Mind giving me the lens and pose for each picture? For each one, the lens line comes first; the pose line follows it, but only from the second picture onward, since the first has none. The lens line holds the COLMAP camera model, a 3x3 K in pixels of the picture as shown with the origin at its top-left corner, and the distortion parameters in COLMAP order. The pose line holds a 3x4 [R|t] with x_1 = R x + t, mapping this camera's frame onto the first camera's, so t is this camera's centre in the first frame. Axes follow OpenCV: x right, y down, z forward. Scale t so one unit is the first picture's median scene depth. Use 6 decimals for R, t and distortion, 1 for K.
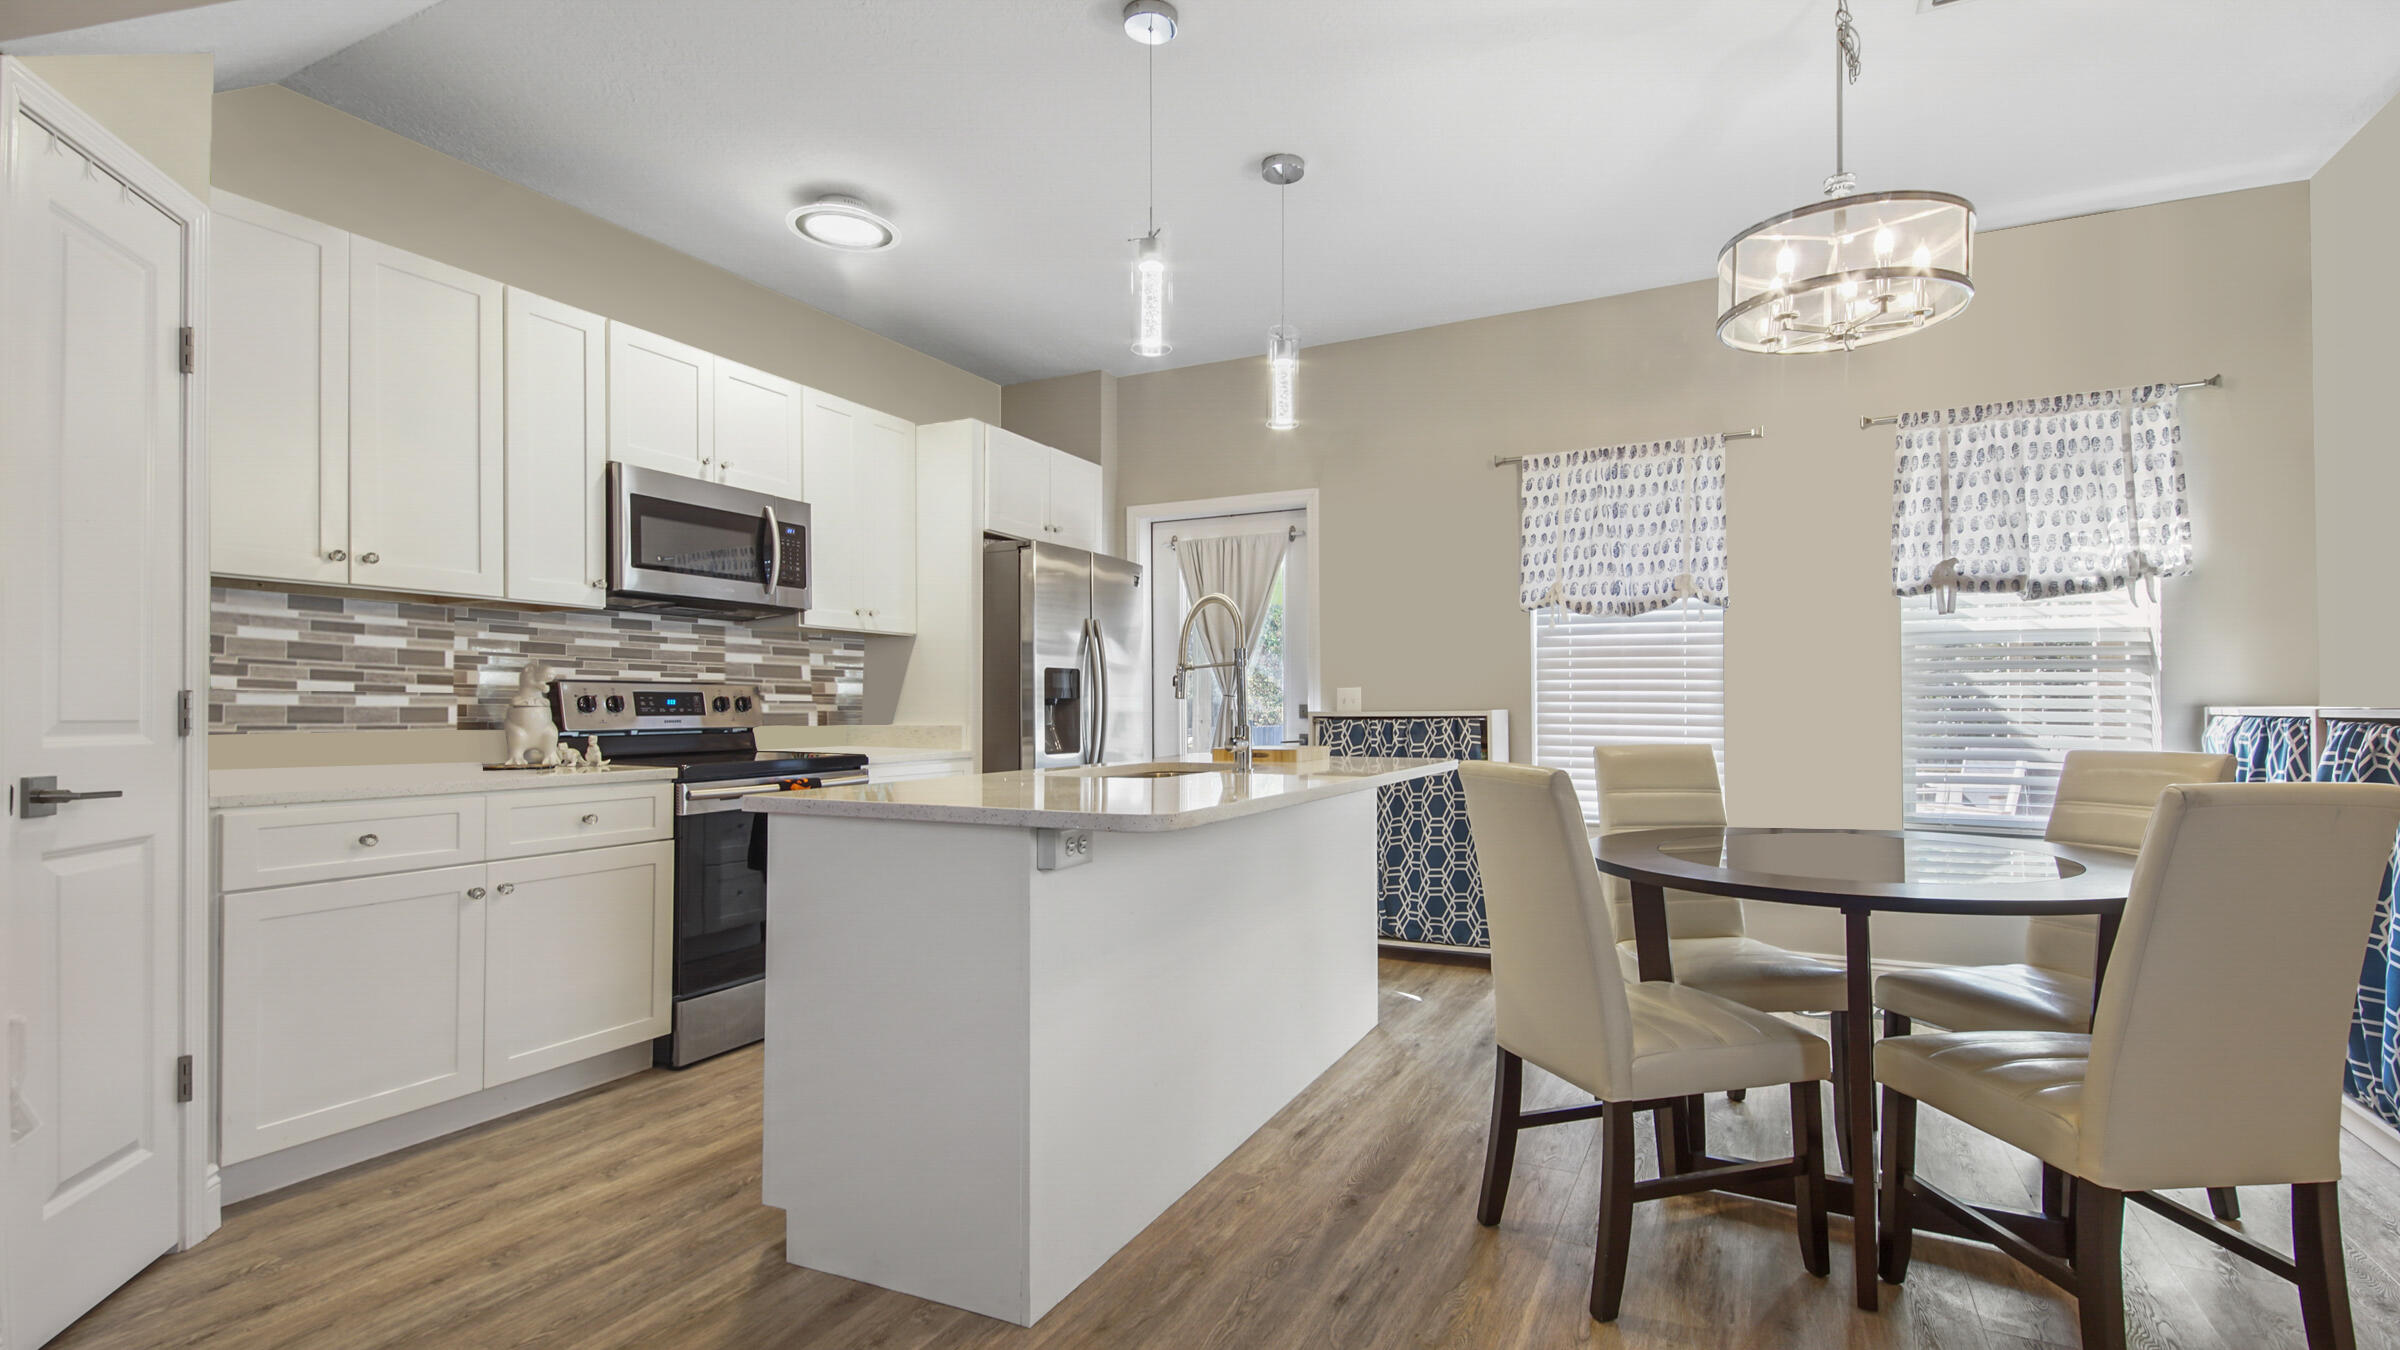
lens RADIAL K [[1080.8, 0, 1195.5], [0, 1080.8, 690.2], [0, 0, 1]] dist [0.037008, -0.023144]
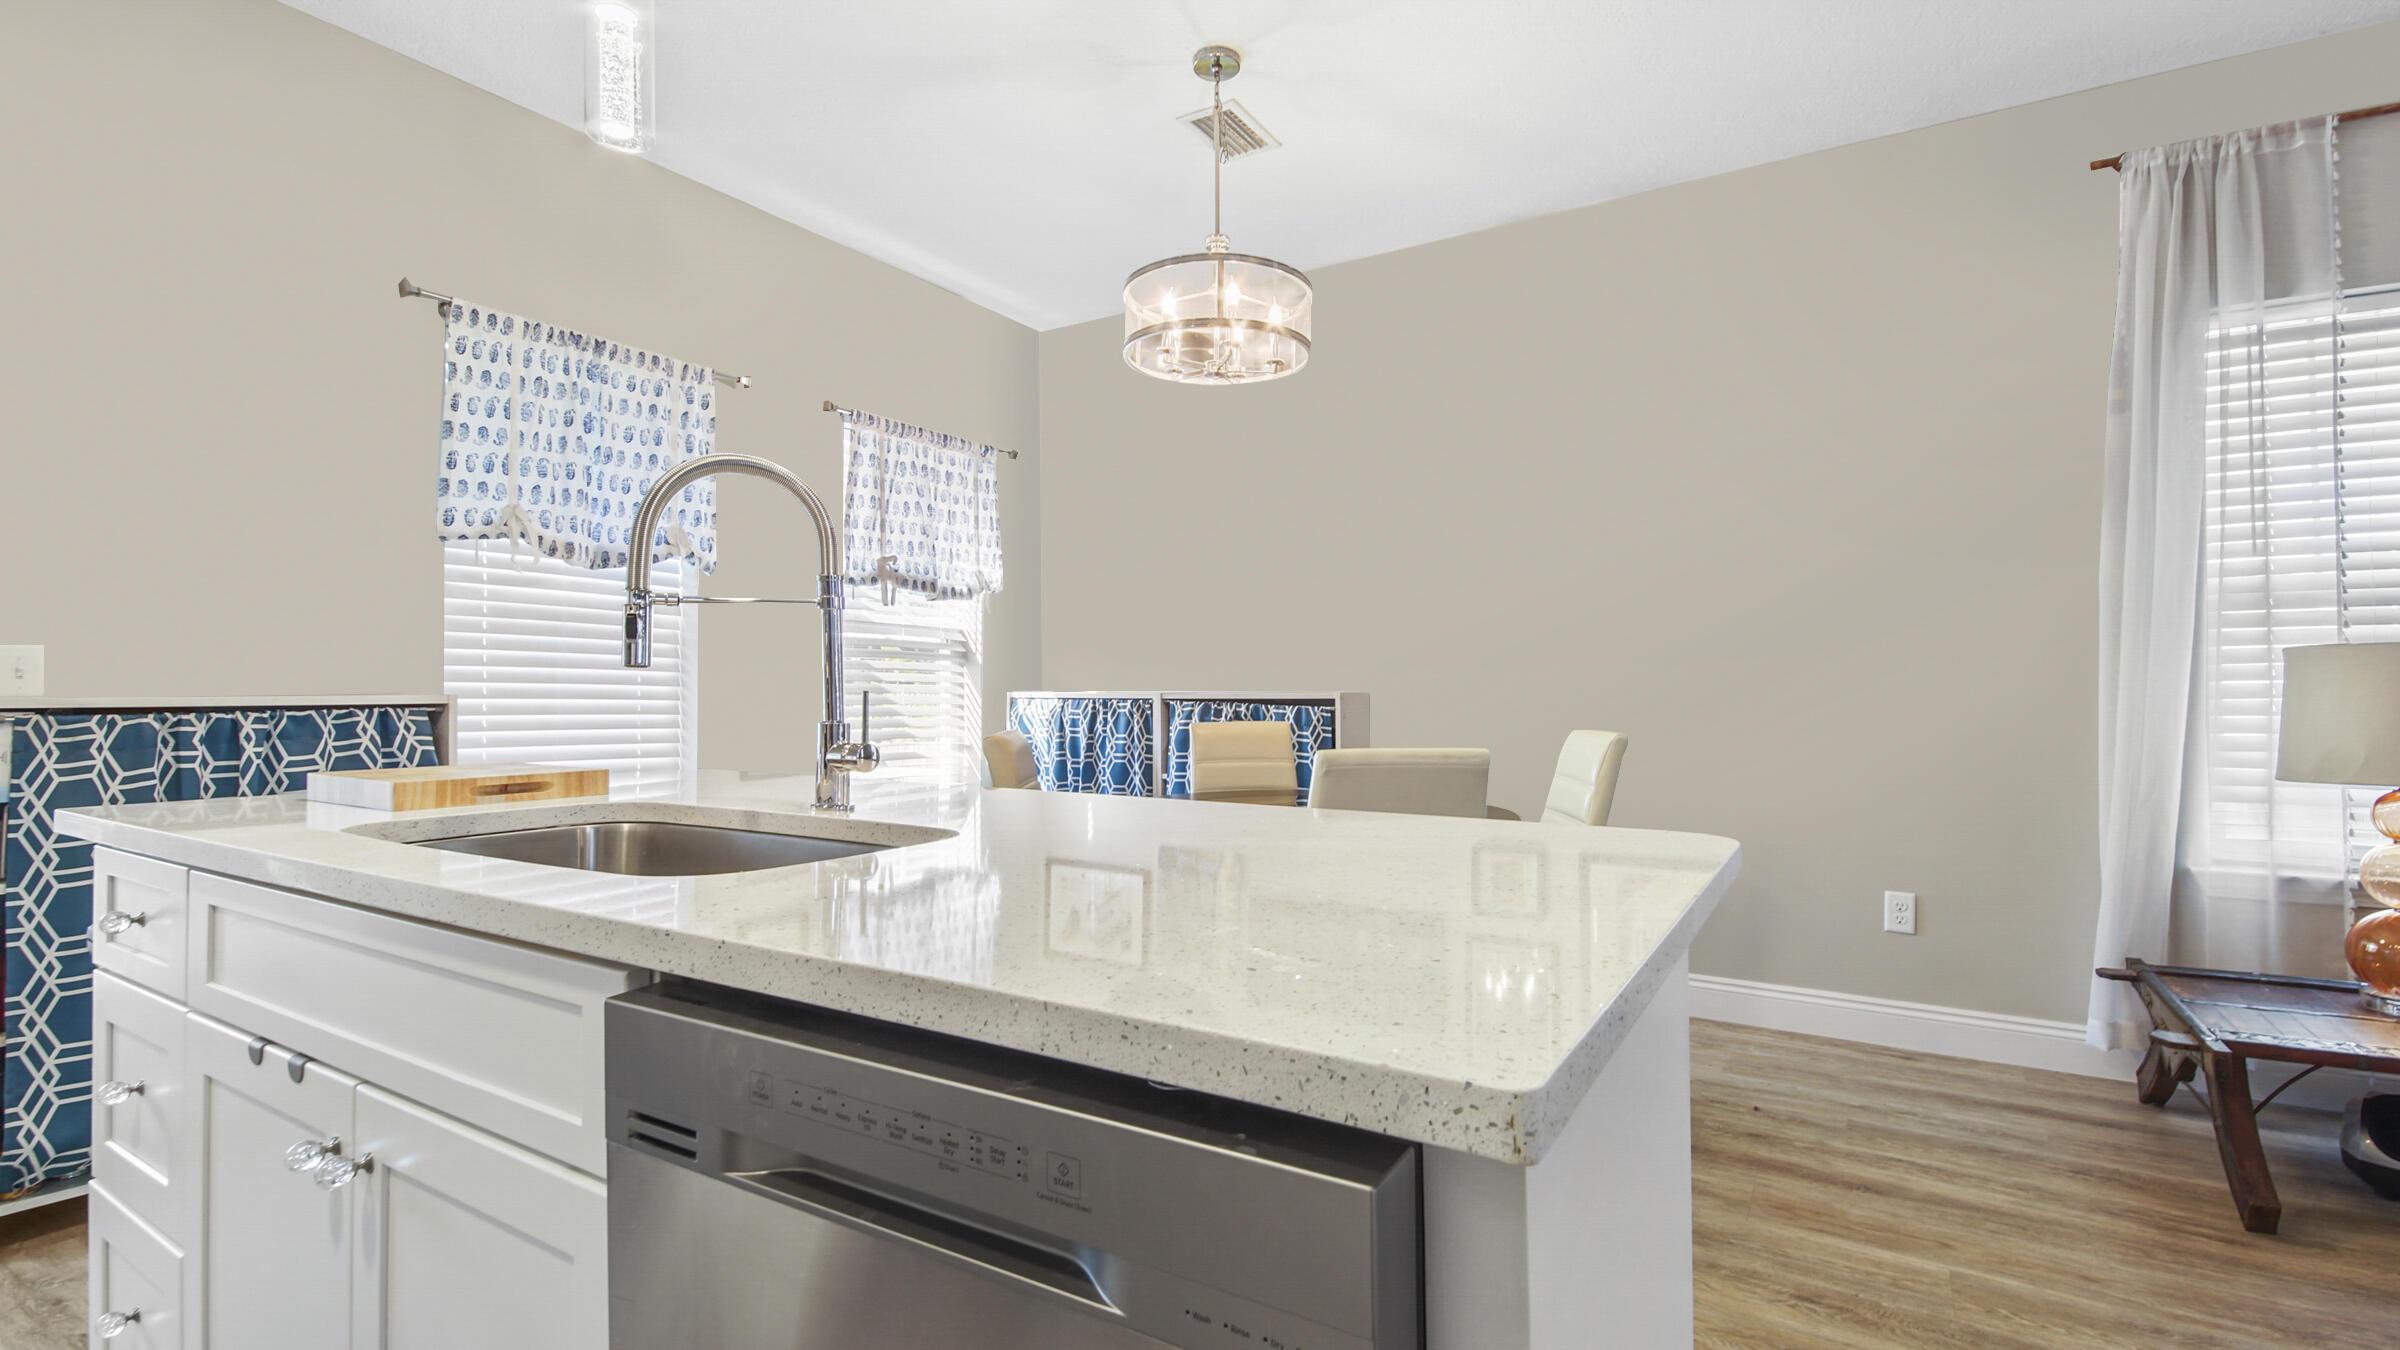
lens RADIAL K [[1080.8, 0, 1195.5], [0, 1080.8, 690.2], [0, 0, 1]] dist [0.037008, -0.023144]
pose [[0.068652, 0.004062, 0.997632, -0.311515], [-0.017609, 0.999841, -0.002859, 0.010024], [-0.997485, -0.017371, 0.068712, 0.517616]]
